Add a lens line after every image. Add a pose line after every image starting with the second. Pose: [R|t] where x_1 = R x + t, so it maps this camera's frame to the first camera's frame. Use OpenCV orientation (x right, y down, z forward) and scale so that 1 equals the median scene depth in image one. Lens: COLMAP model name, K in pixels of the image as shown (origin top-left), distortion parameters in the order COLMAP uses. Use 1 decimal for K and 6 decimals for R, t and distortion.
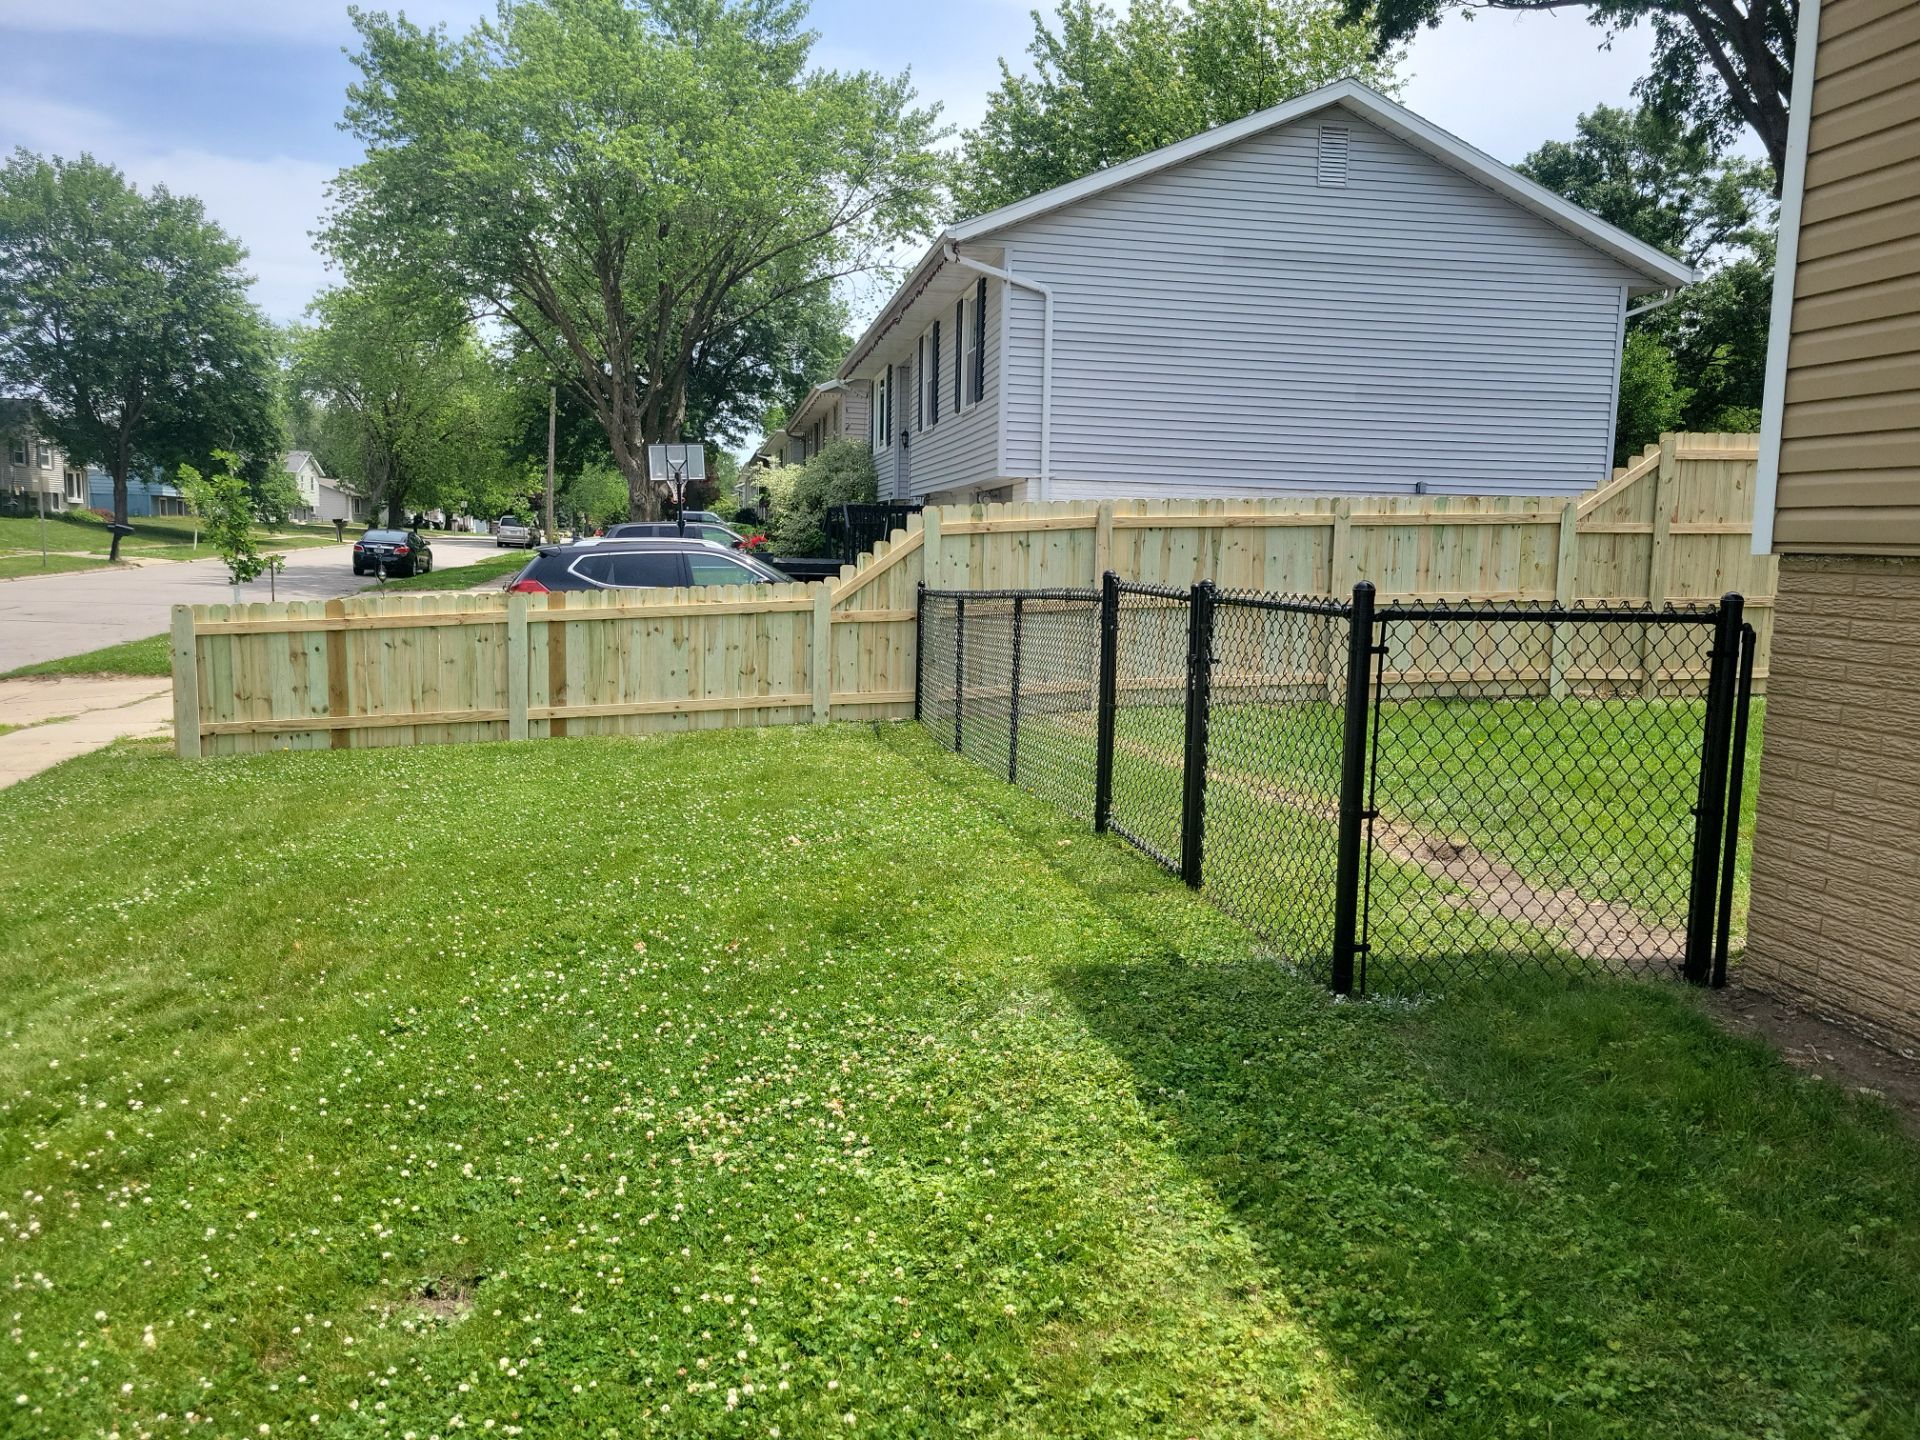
lens RADIAL K [[1440.2, 0, 948.2], [0, 1440.2, 721.2], [0, 0, 1]] dist [0.050782, -0.033488]
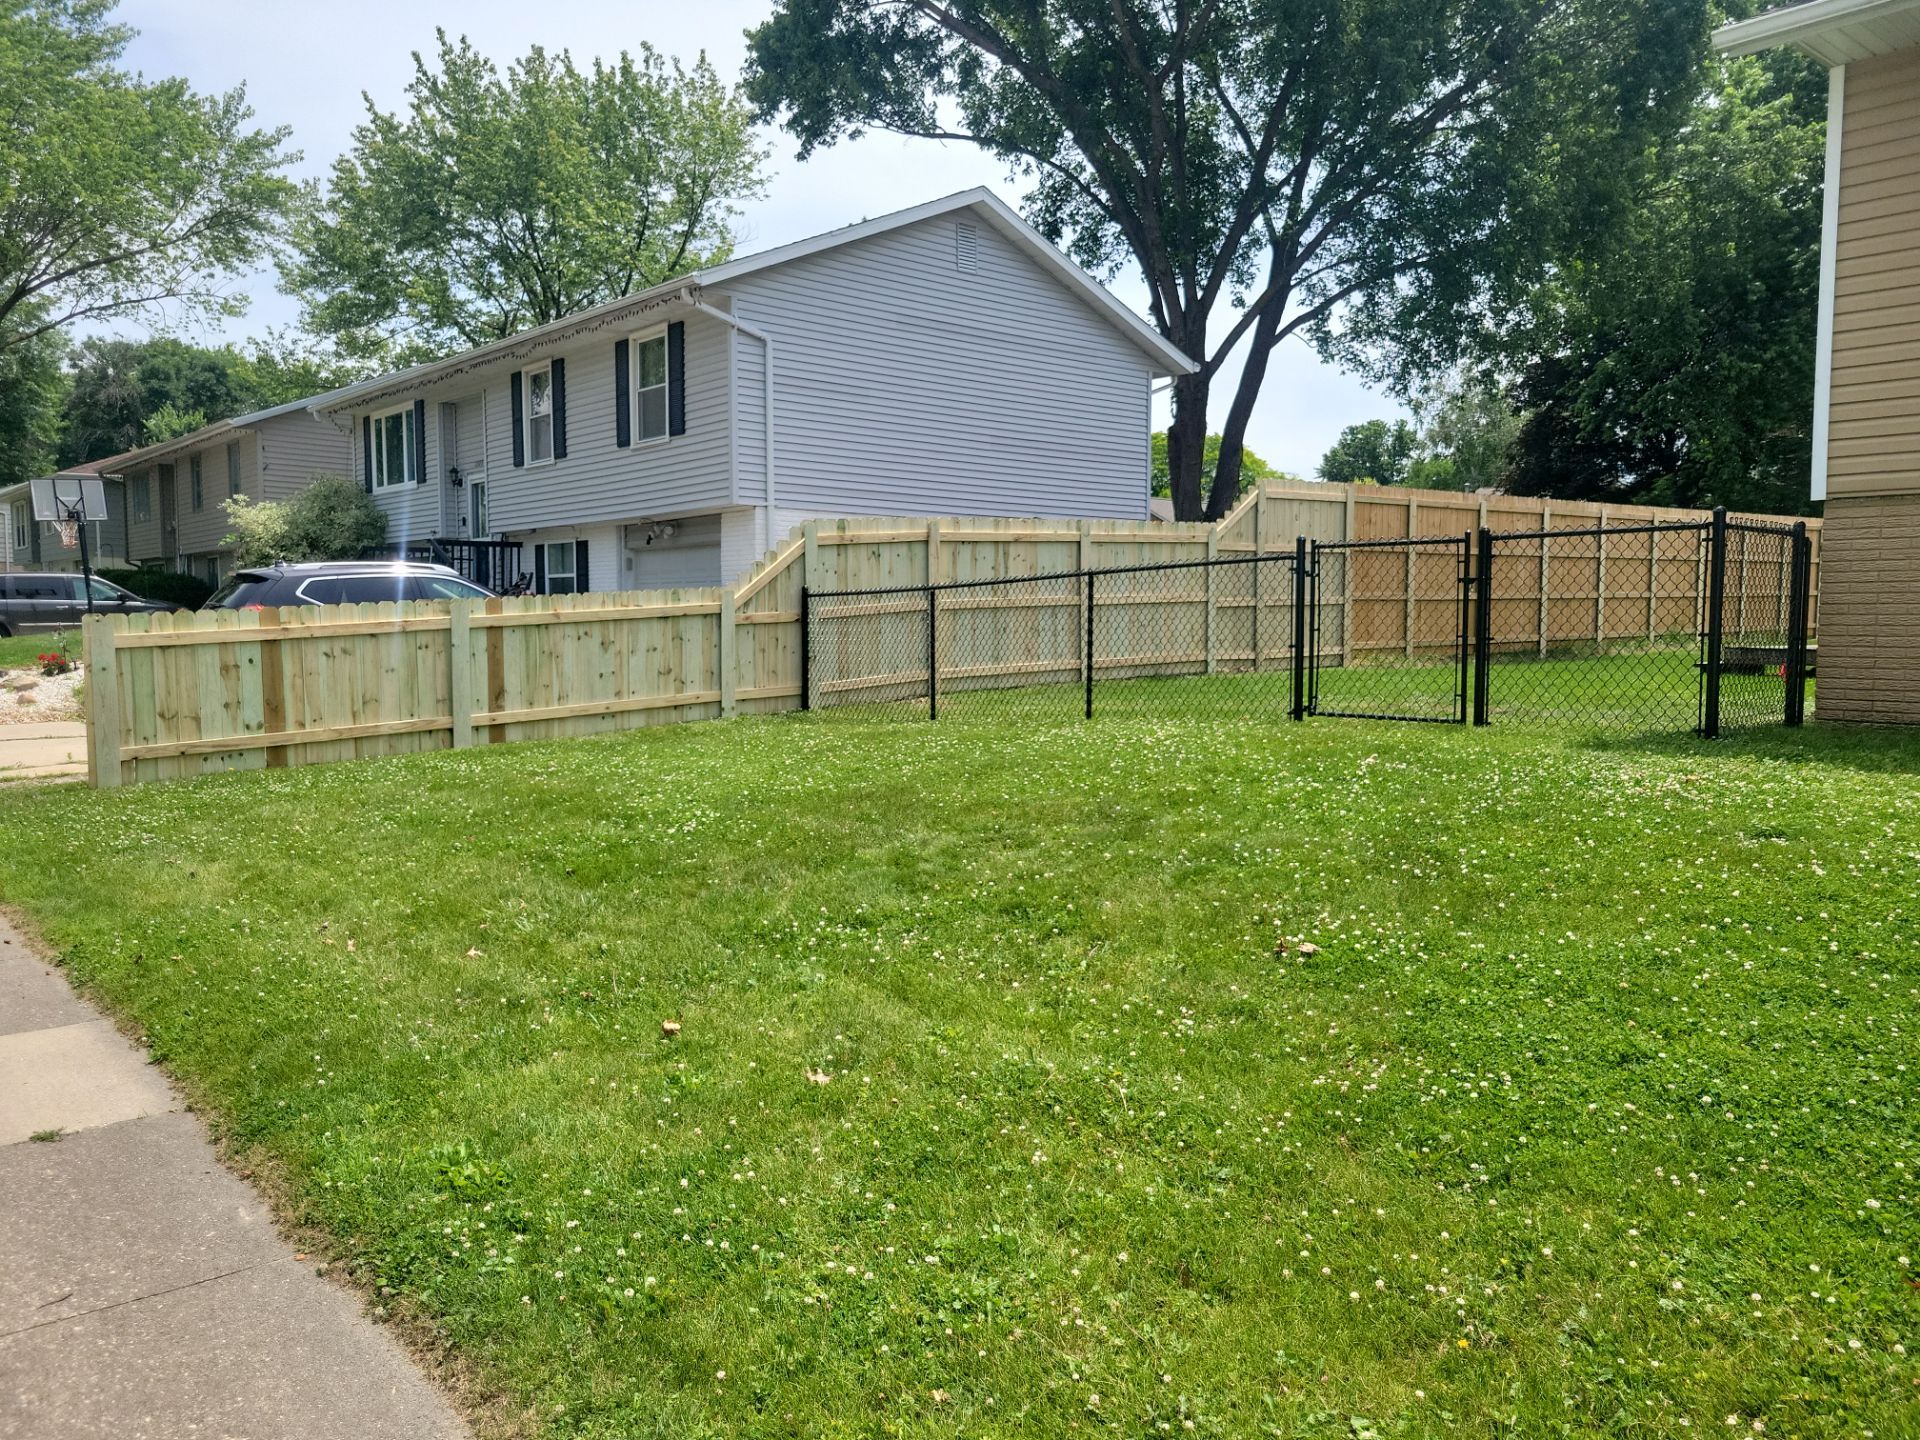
lens RADIAL K [[1465.3, 0, 969.2], [0, 1465.3, 723.6], [0, 0, 1]] dist [0.053176, -0.046769]
pose [[0.857996, -0.057598, 0.510416, -0.480175], [0.082302, 0.996270, -0.025924, 0.047812], [-0.507020, 0.064251, 0.859537, -0.036904]]
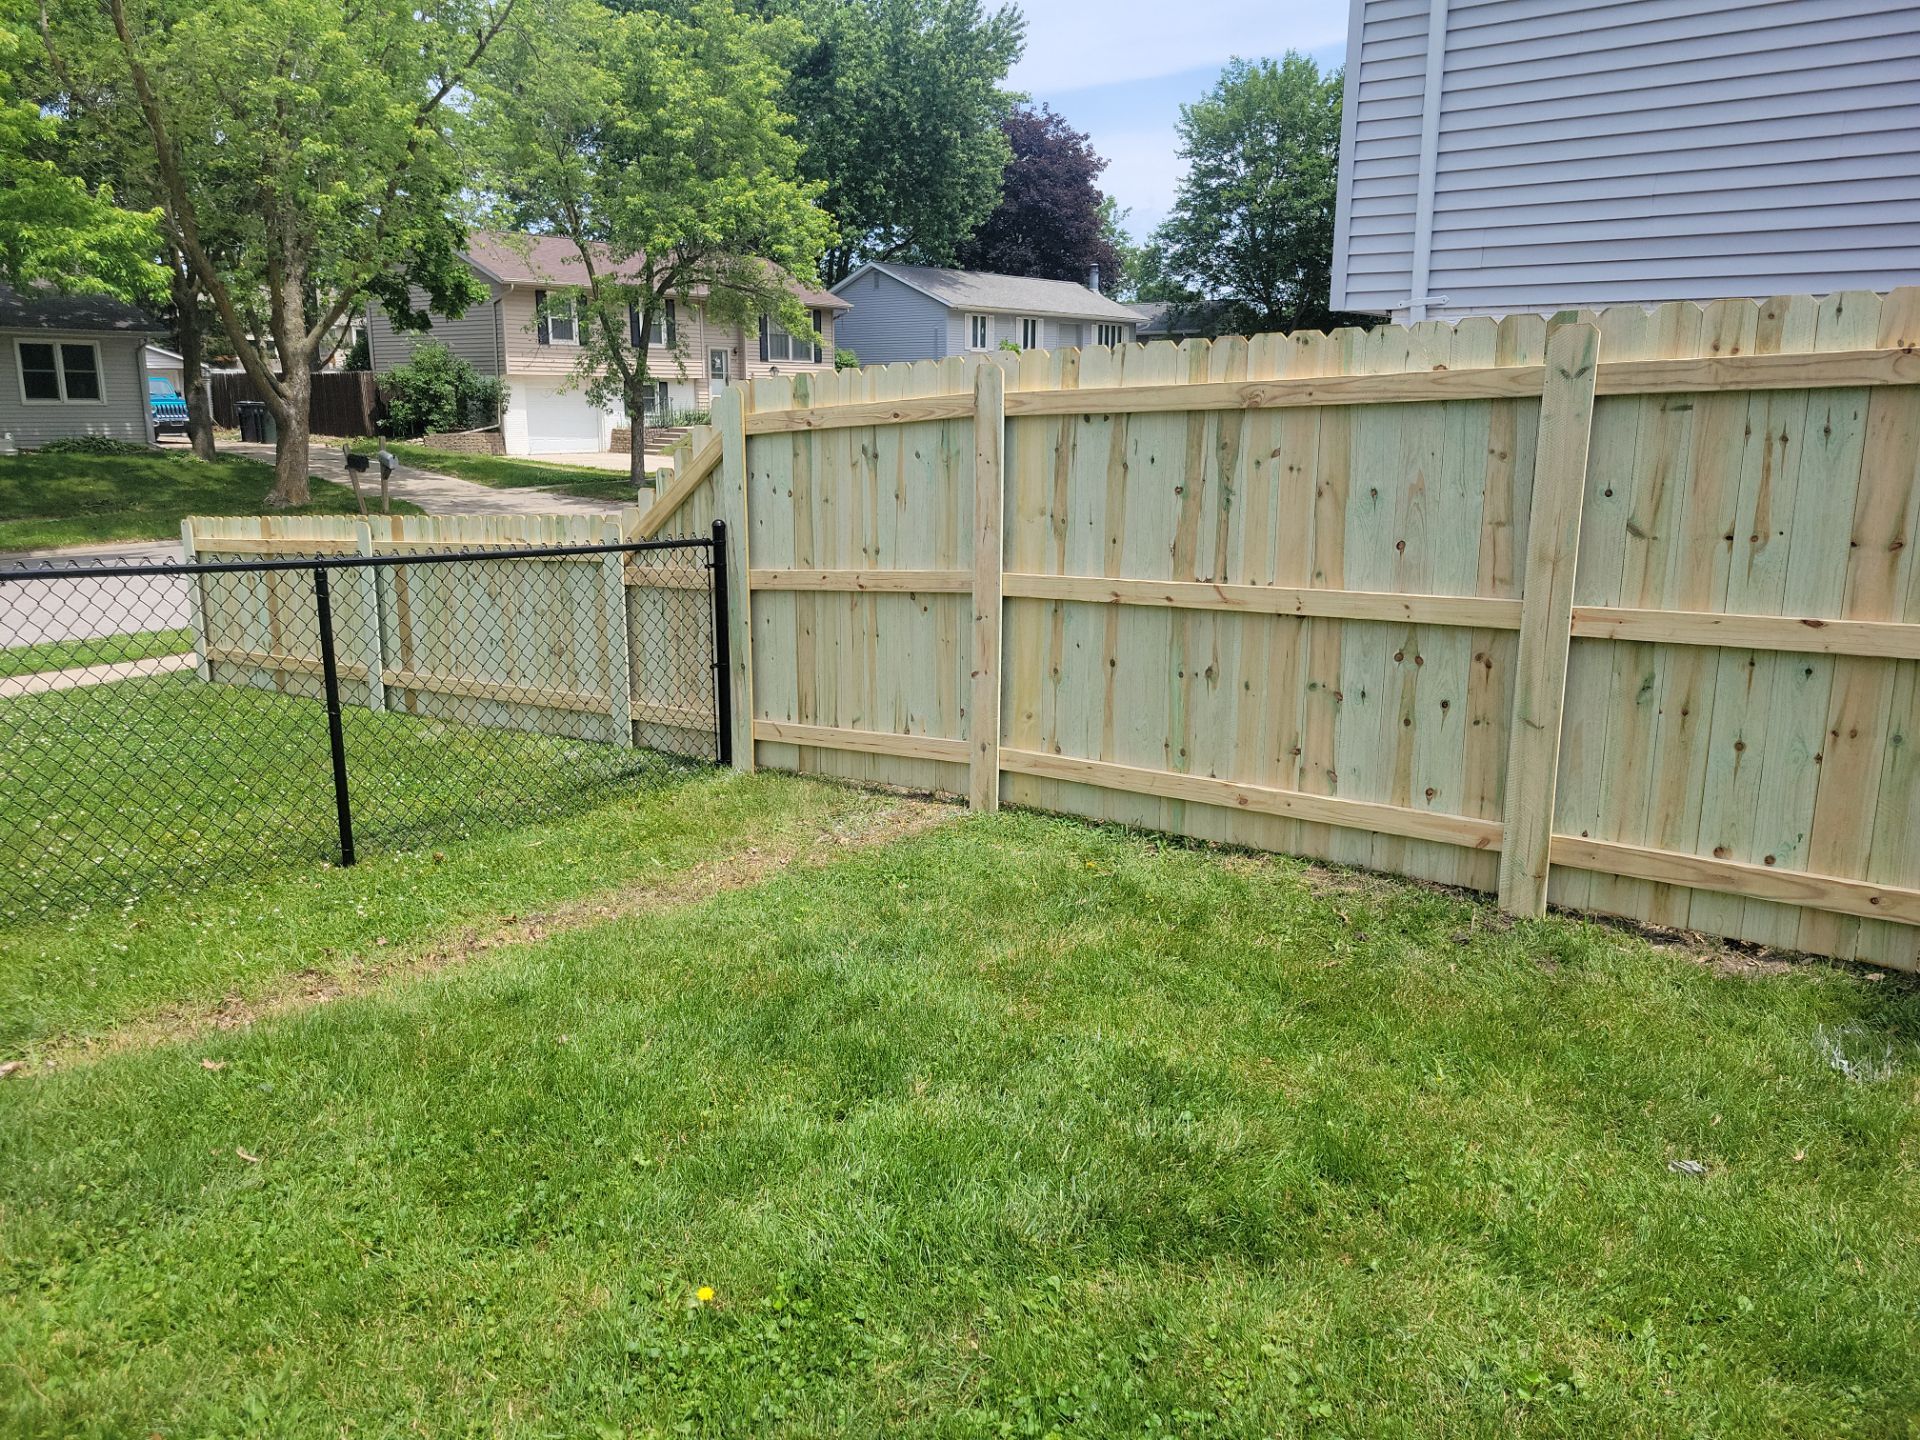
lens RADIAL K [[1437.6, 0, 982.9], [0, 1437.6, 722.1], [0, 0, 1]] dist [0.036949, -0.006859]
pose [[0.653999, 0.143760, -0.742710, 0.450229], [-0.083597, 0.989498, 0.117917, -0.090796], [0.751862, -0.015029, 0.659149, 0.691642]]
